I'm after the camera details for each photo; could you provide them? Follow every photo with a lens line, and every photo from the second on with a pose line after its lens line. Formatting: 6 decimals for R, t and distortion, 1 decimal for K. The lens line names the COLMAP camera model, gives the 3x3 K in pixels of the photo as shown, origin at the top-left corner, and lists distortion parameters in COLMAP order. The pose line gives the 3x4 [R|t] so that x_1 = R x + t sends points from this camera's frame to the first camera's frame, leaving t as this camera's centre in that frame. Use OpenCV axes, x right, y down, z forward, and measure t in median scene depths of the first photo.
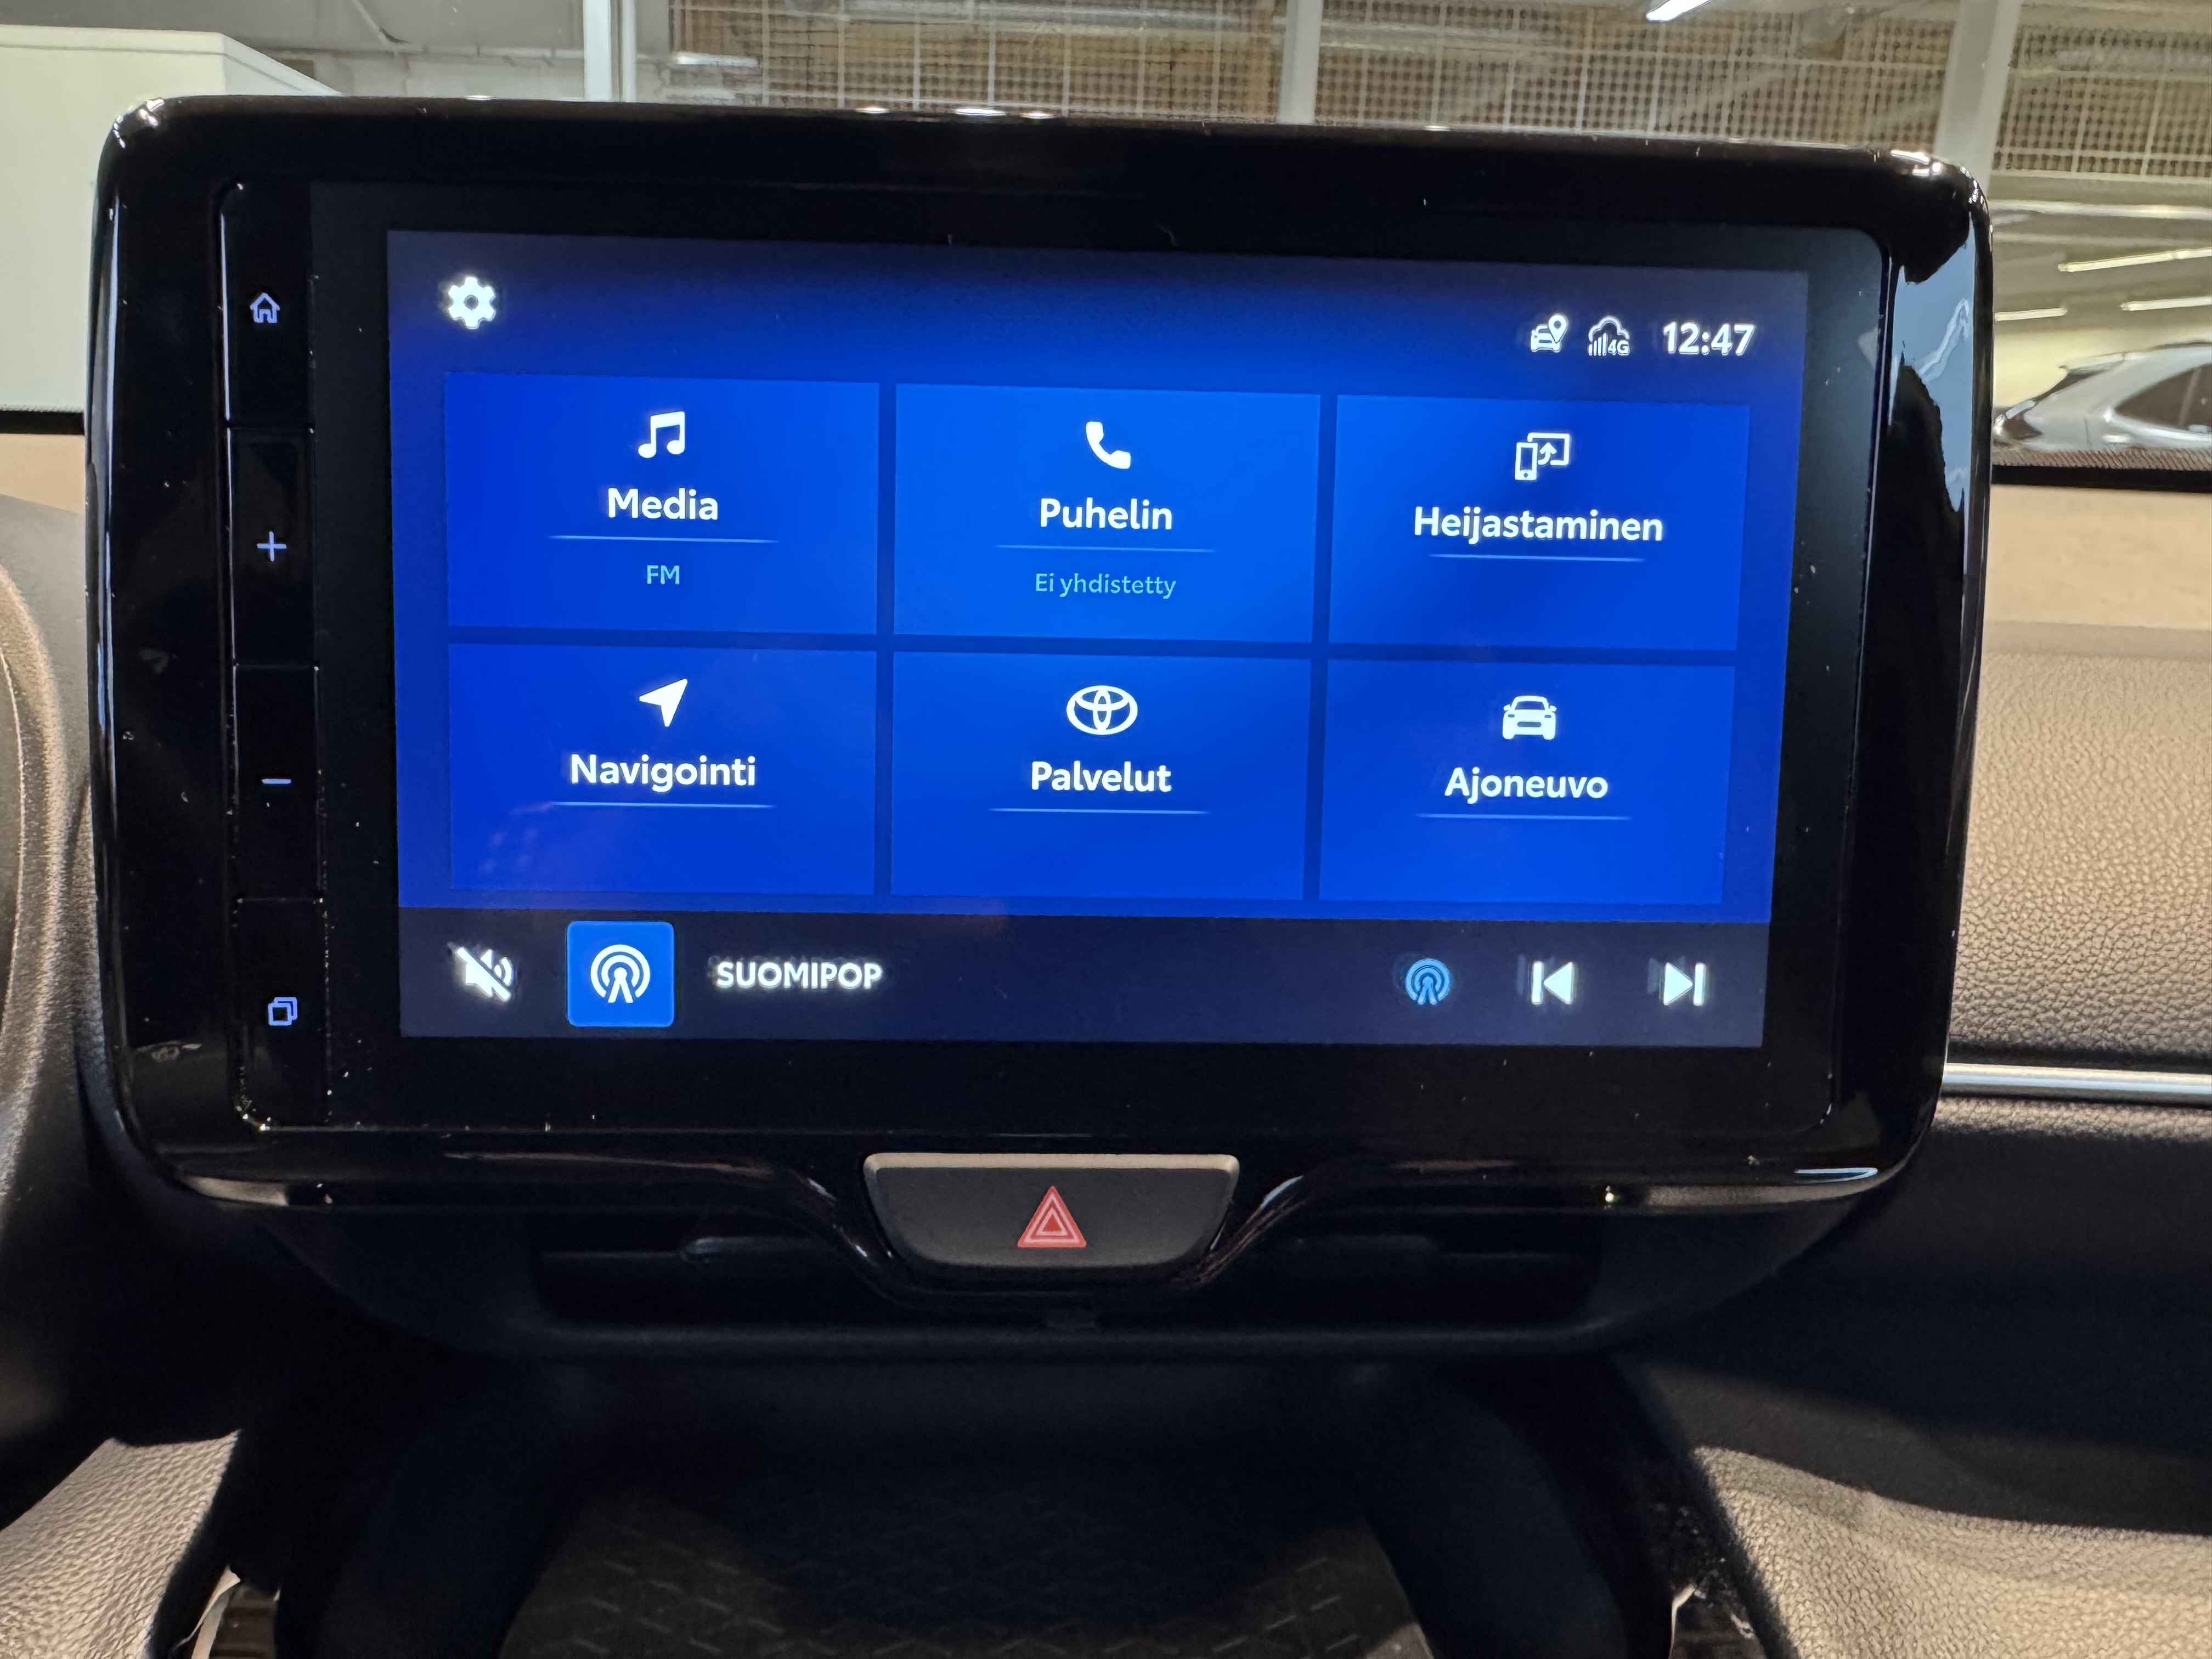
lens RADIAL K [[1578.2, 0, 1022.4], [0, 1578.2, 831.7], [0, 0, 1]] dist [0.002825, -0.002998]
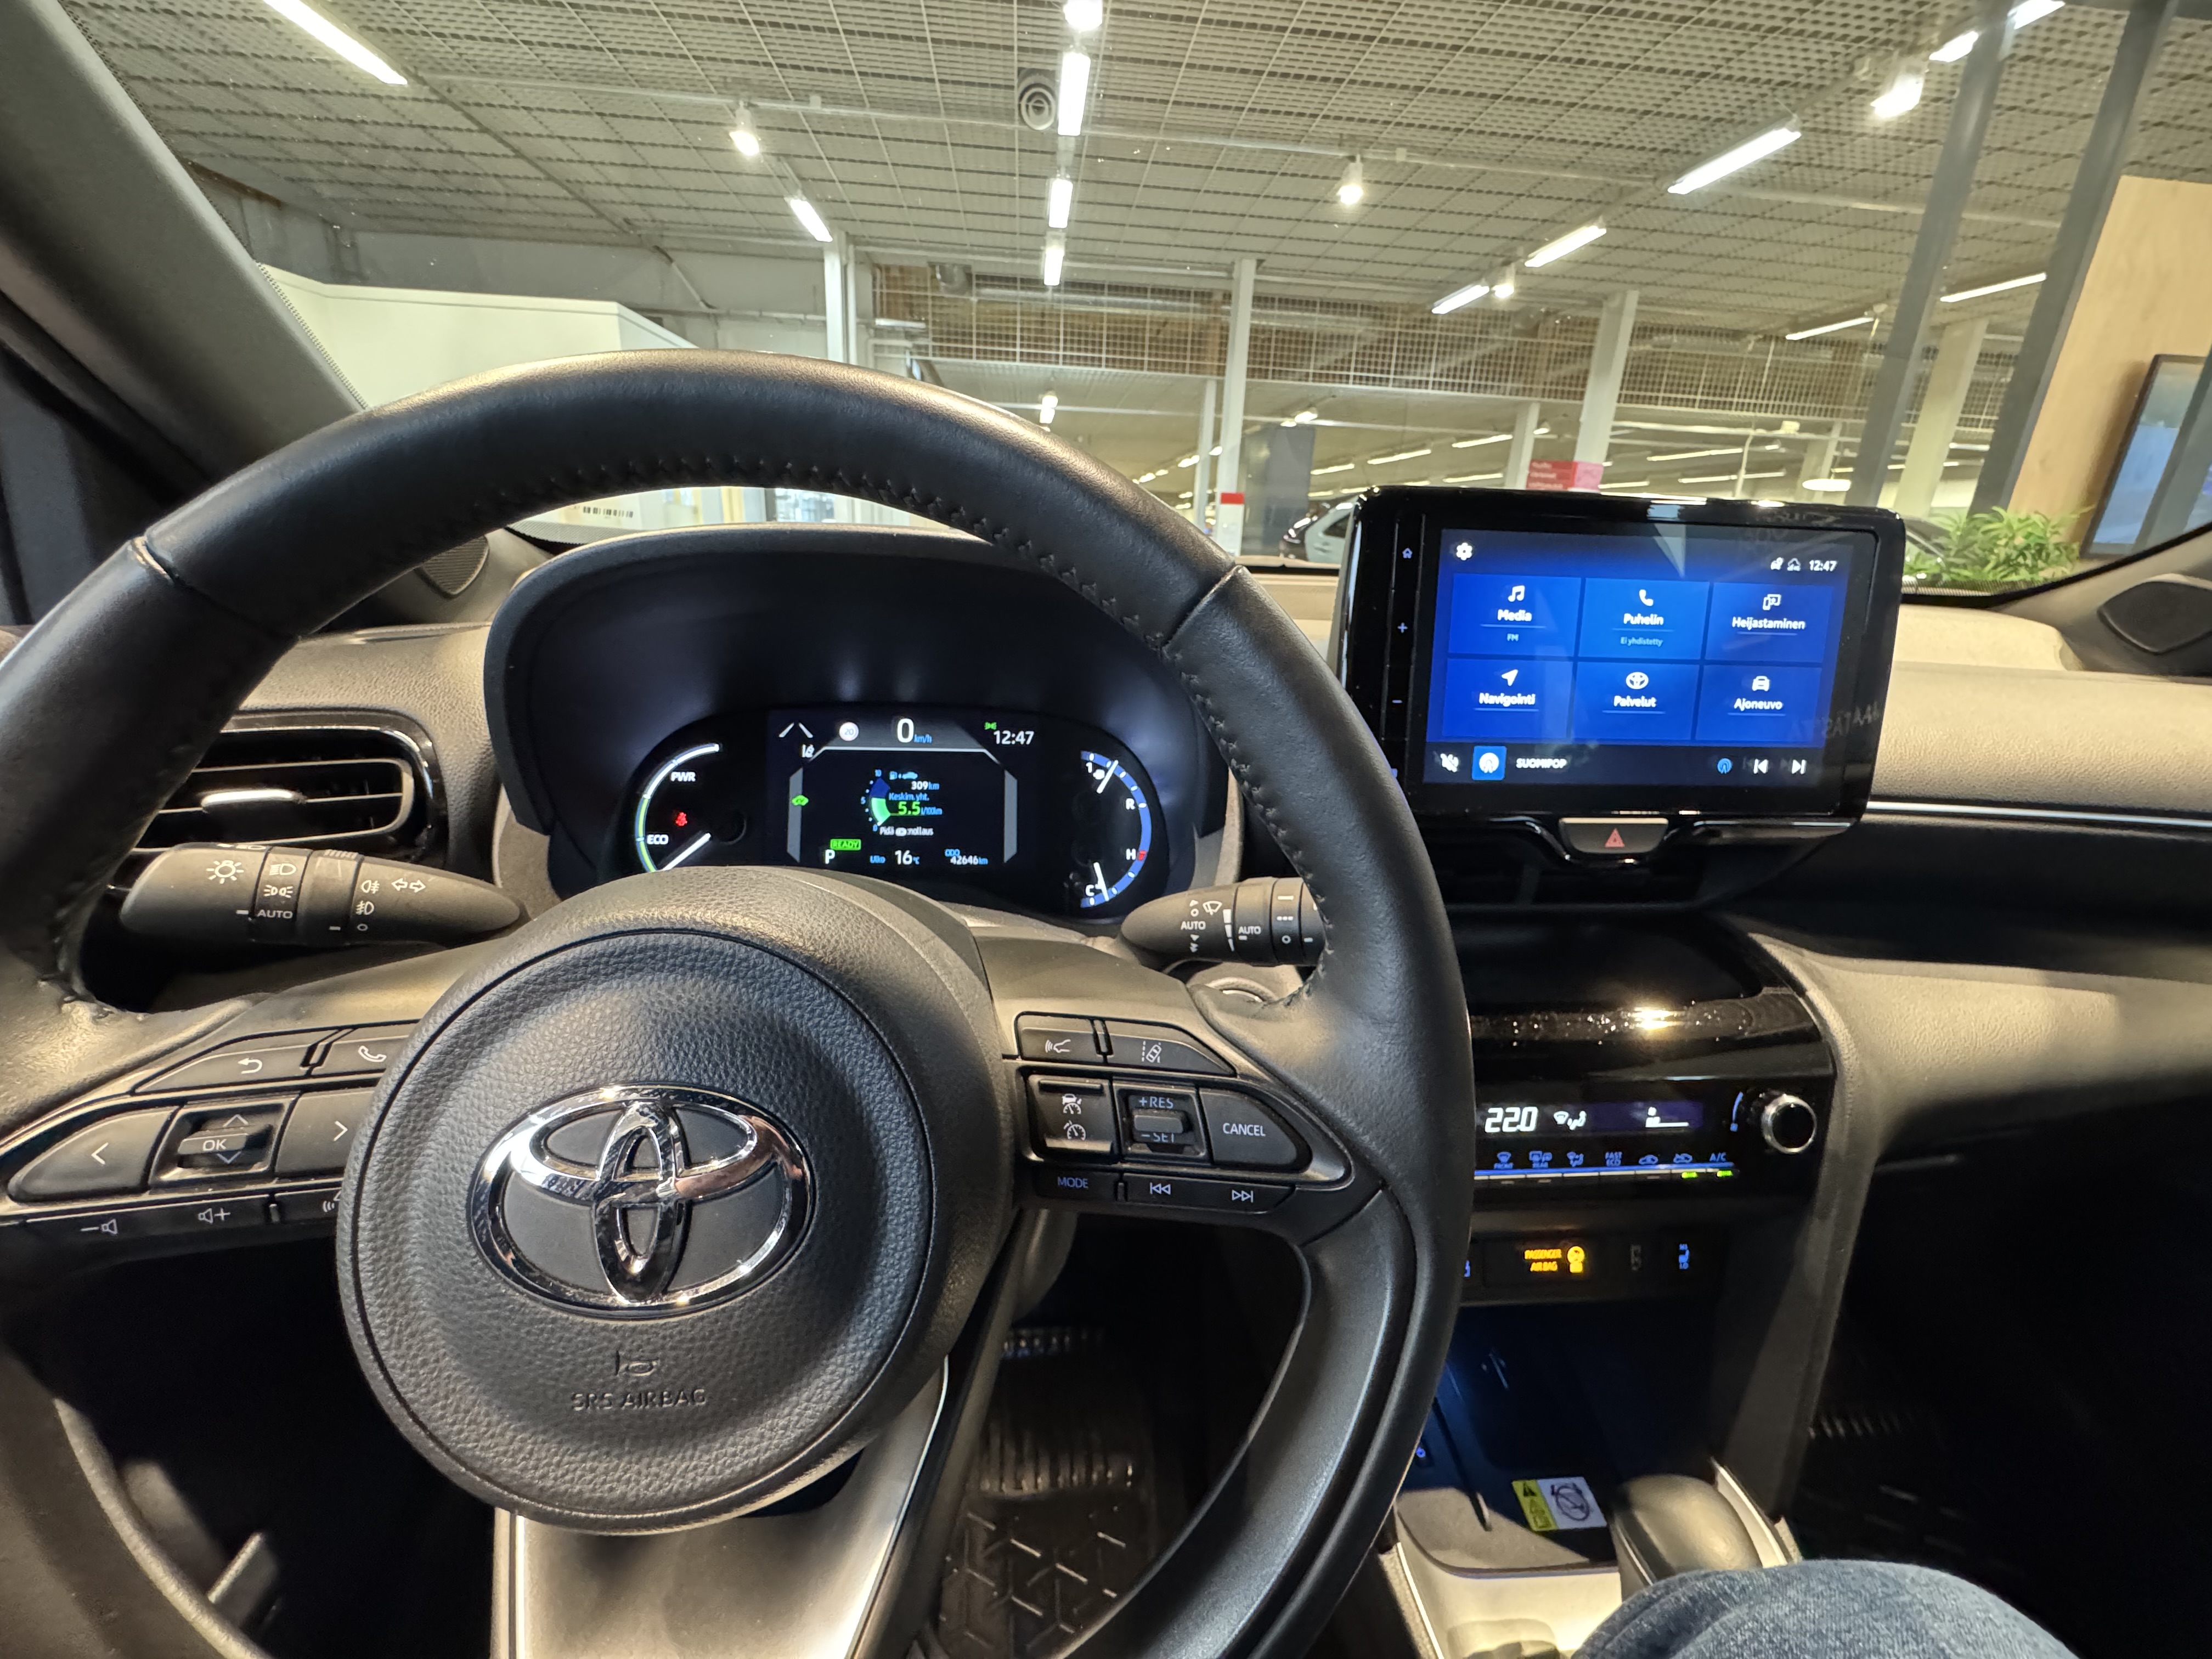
lens RADIAL K [[891.8, 0, 1104.7], [0, 891.8, 833.1], [0, 0, 1]] dist [-0.004767, 0.000836]
pose [[0.998637, -0.006291, 0.051816, -1.107432], [0.002805, 0.997744, 0.067076, 0.106813], [-0.052122, -0.066839, 0.996401, -0.760245]]
